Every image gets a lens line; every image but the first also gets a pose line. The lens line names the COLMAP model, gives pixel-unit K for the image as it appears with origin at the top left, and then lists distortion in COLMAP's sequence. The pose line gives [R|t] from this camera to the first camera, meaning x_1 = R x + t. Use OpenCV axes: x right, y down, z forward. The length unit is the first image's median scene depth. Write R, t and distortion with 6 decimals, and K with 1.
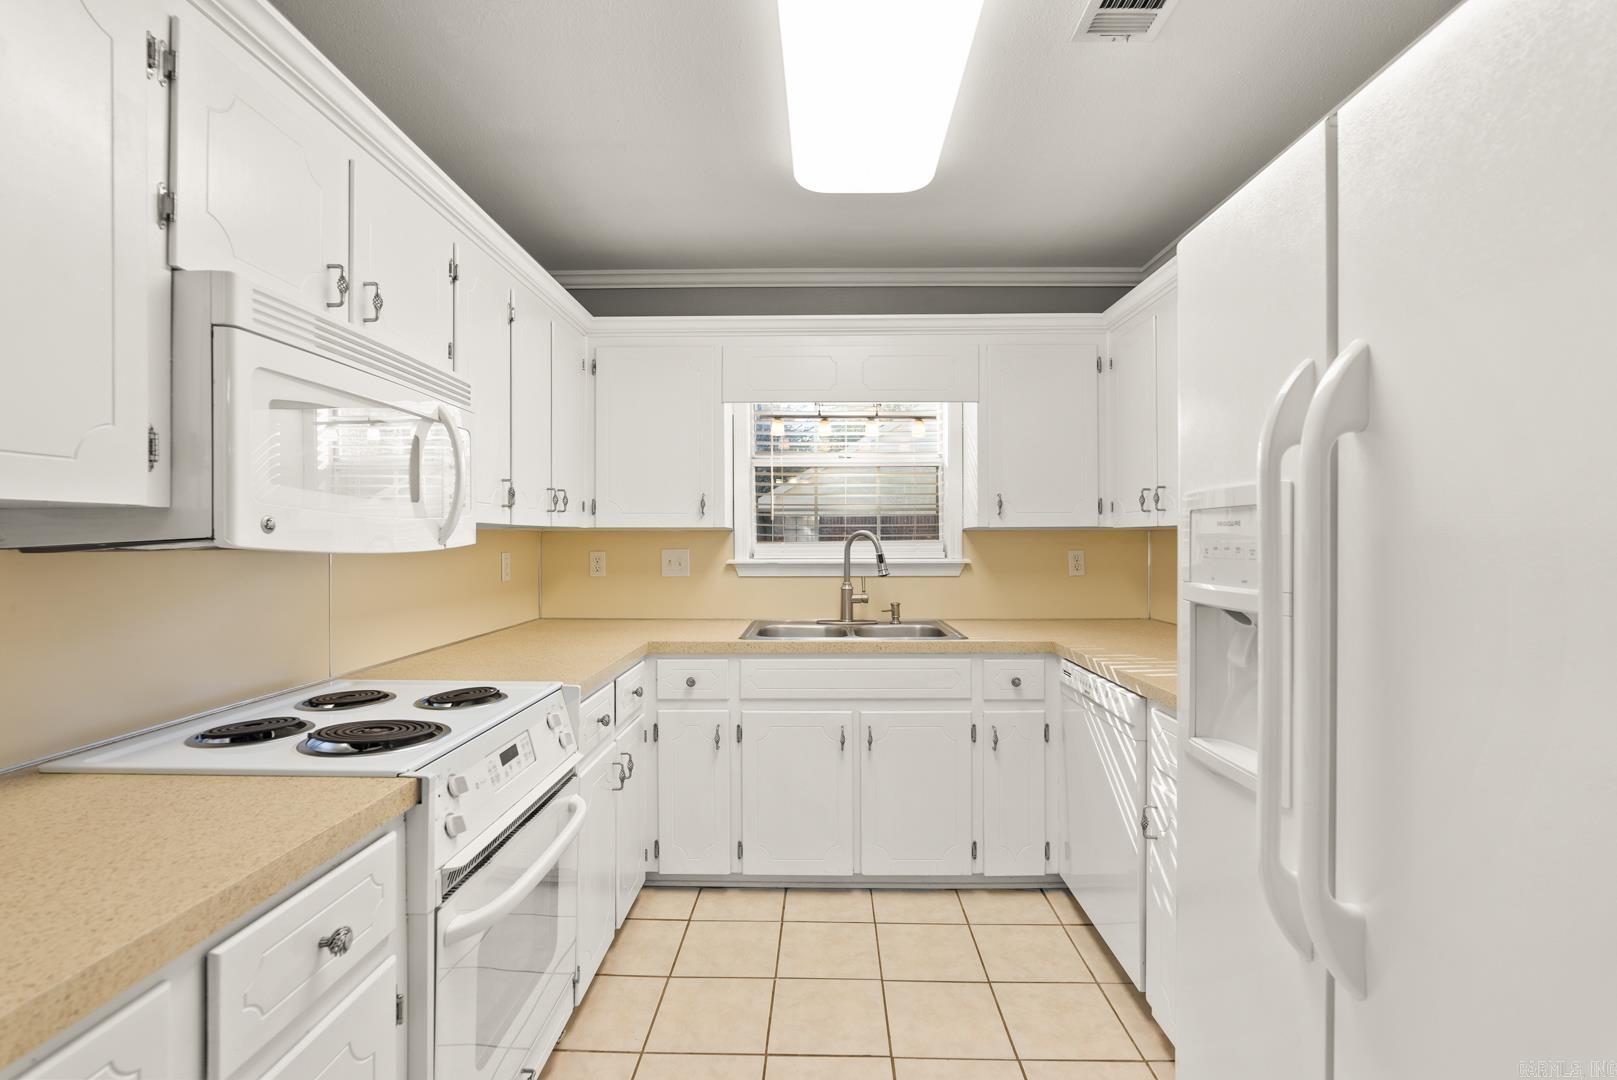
lens RADIAL K [[722.9, 0, 813.3], [0, 722.9, 542.4], [0, 0, 1]] dist [-0.003252, -0.000187]
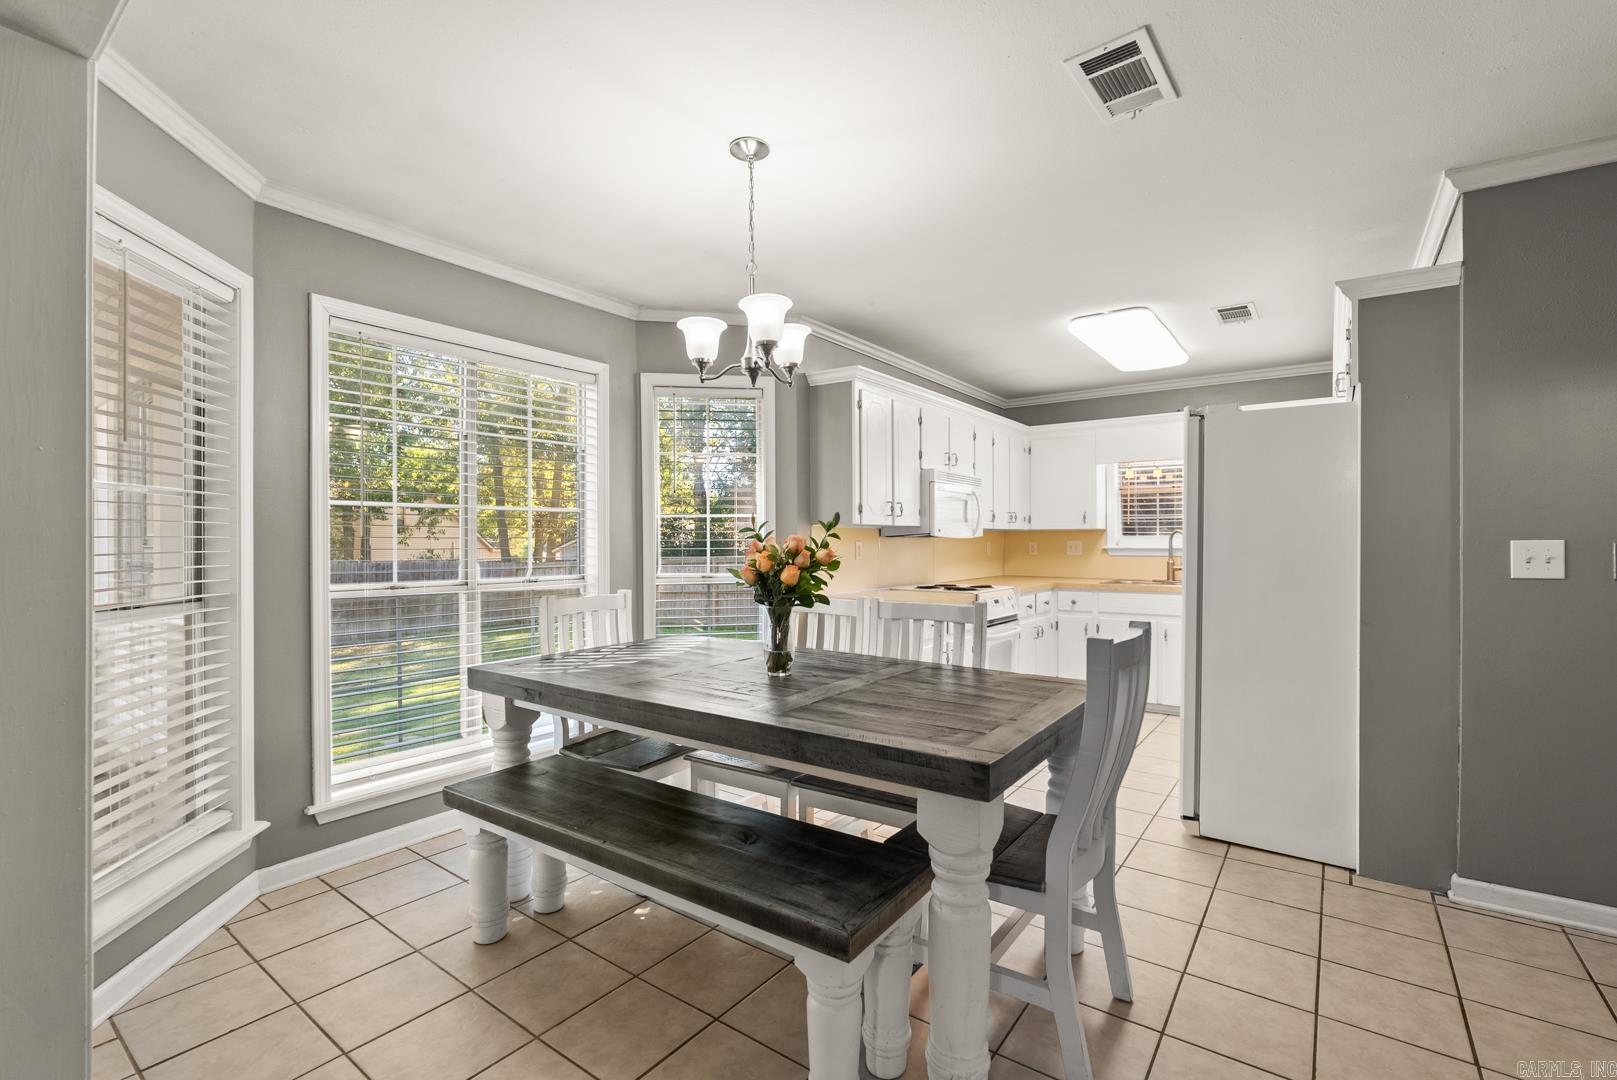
lens RADIAL K [[722.9, 0, 813.1], [0, 722.9, 544.9], [0, 0, 1]] dist [-0.003252, -0.000187]
pose [[0.817953, 0.002492, -0.575279, 0.370833], [-0.000419, 0.999993, 0.003736, 0.015831], [0.575285, -0.002815, 0.817948, -1.023372]]
